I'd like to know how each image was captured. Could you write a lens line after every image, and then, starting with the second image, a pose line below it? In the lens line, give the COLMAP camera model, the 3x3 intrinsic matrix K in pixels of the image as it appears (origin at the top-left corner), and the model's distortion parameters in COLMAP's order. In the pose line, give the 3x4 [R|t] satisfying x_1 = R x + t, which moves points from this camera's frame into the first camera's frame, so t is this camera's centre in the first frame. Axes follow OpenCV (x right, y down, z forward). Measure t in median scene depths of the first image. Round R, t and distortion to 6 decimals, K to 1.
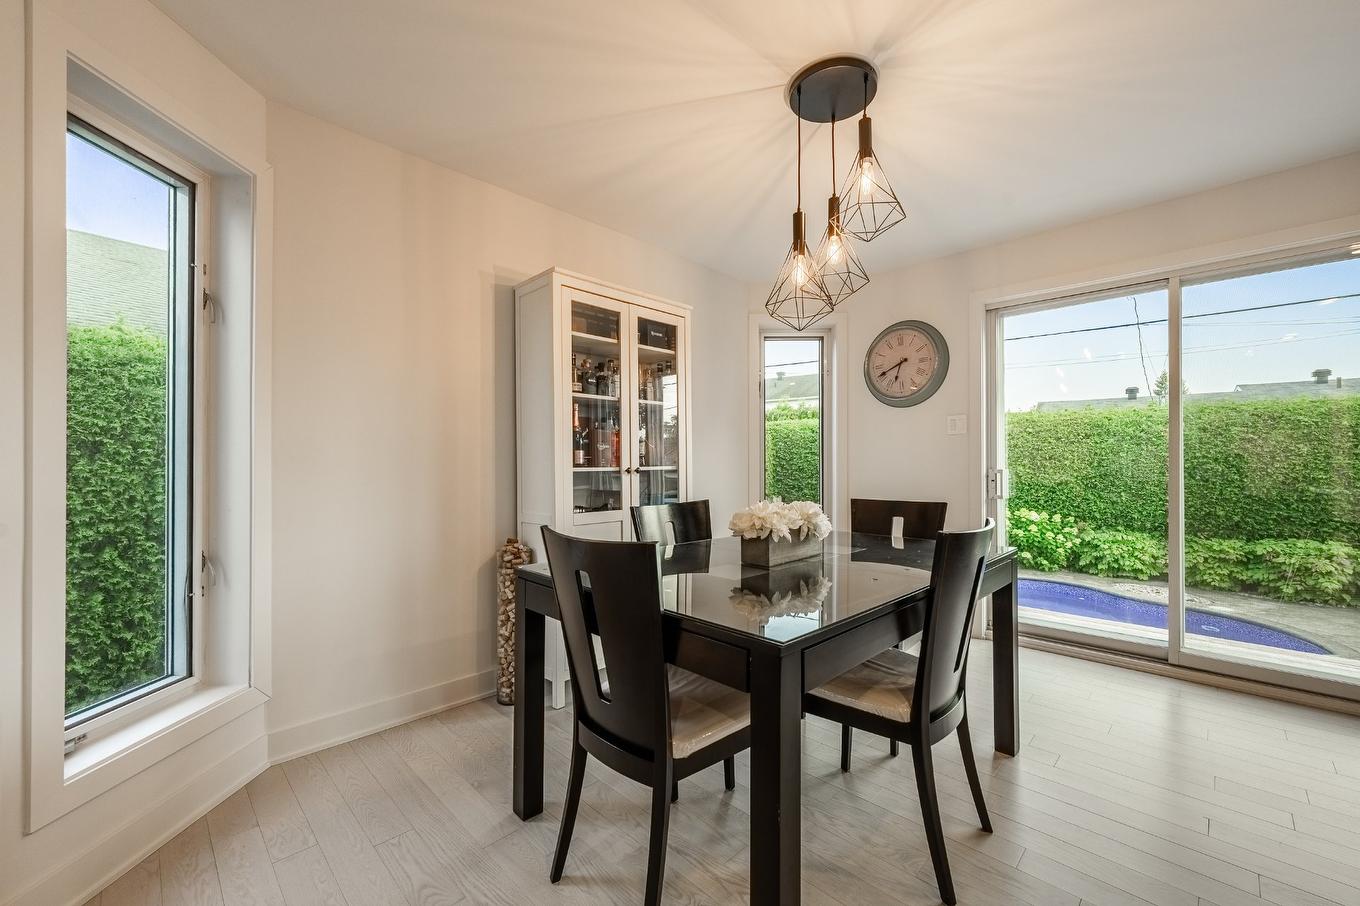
lens RADIAL K [[546.9, 0, 686.2], [0, 546.9, 462.8], [0, 0, 1]] dist [-0.004122, -0.000296]
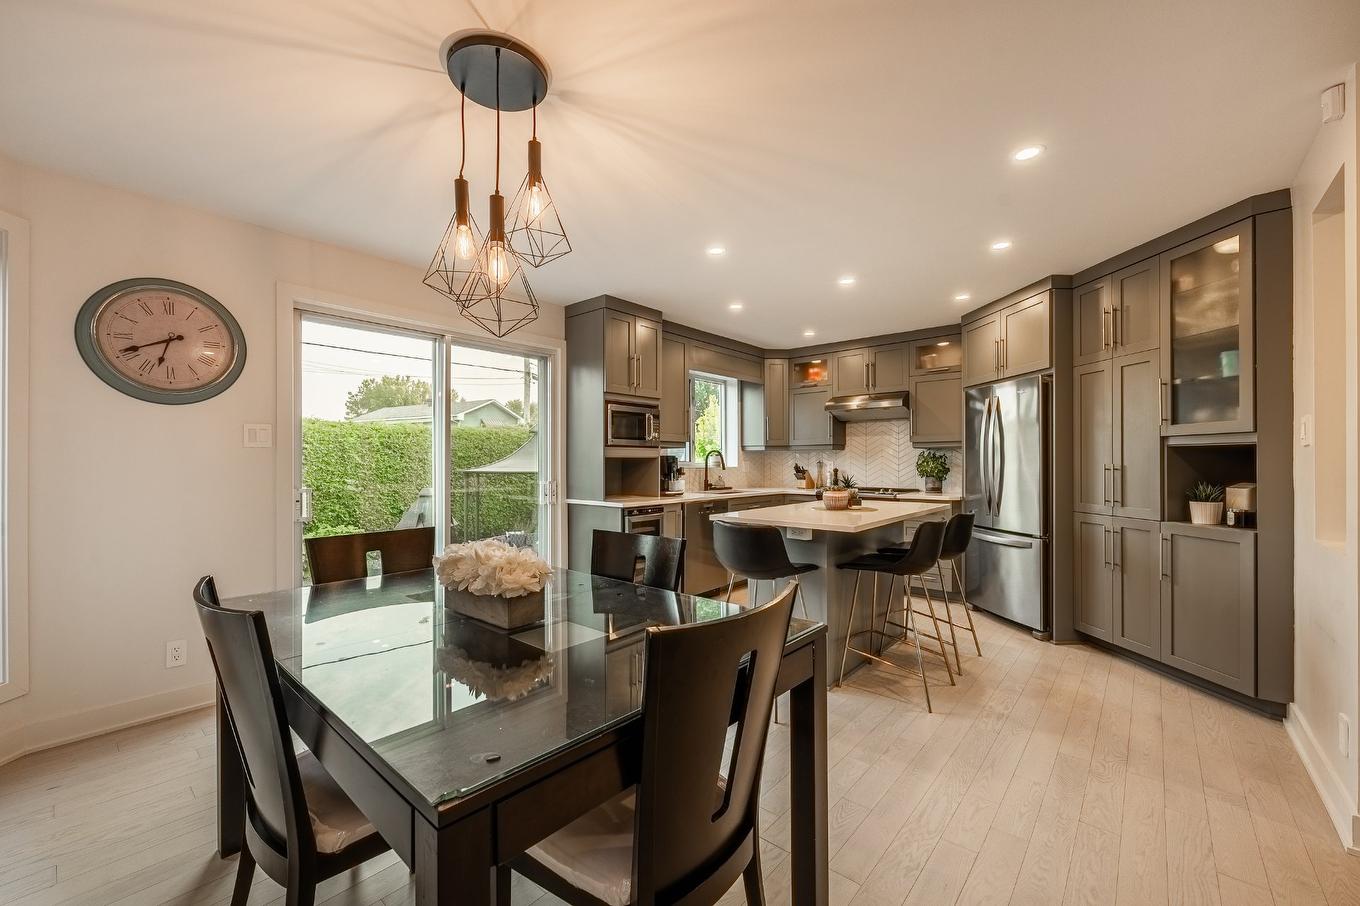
lens RADIAL K [[546.9, 0, 676.7], [0, 546.9, 458.0], [0, 0, 1]] dist [-0.004122, -0.000296]
pose [[-0.046284, 0.013100, 0.998842, -0.339629], [0.002868, 0.999912, -0.012981, -0.023361], [-0.998924, 0.002264, -0.046317, 0.406723]]
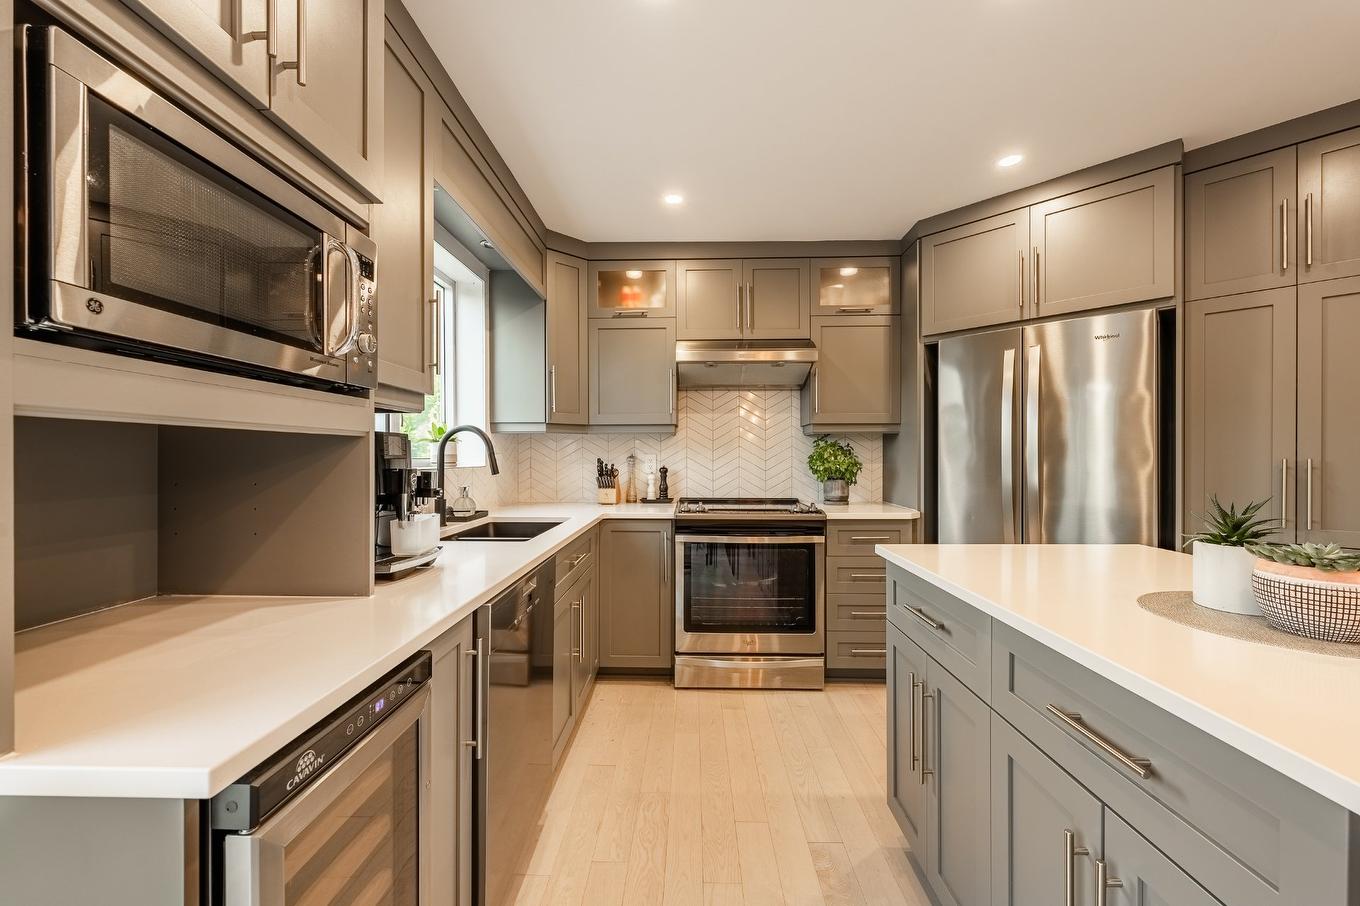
lens RADIAL K [[546.9, 0, 686.4], [0, 546.9, 458.5], [0, 0, 1]] dist [-0.004122, -0.000296]
pose [[-0.678070, 0.003182, 0.734990, 0.557901], [0.004009, 0.999992, -0.000630, -0.026221], [-0.734986, 0.002519, -0.678077, 0.467502]]
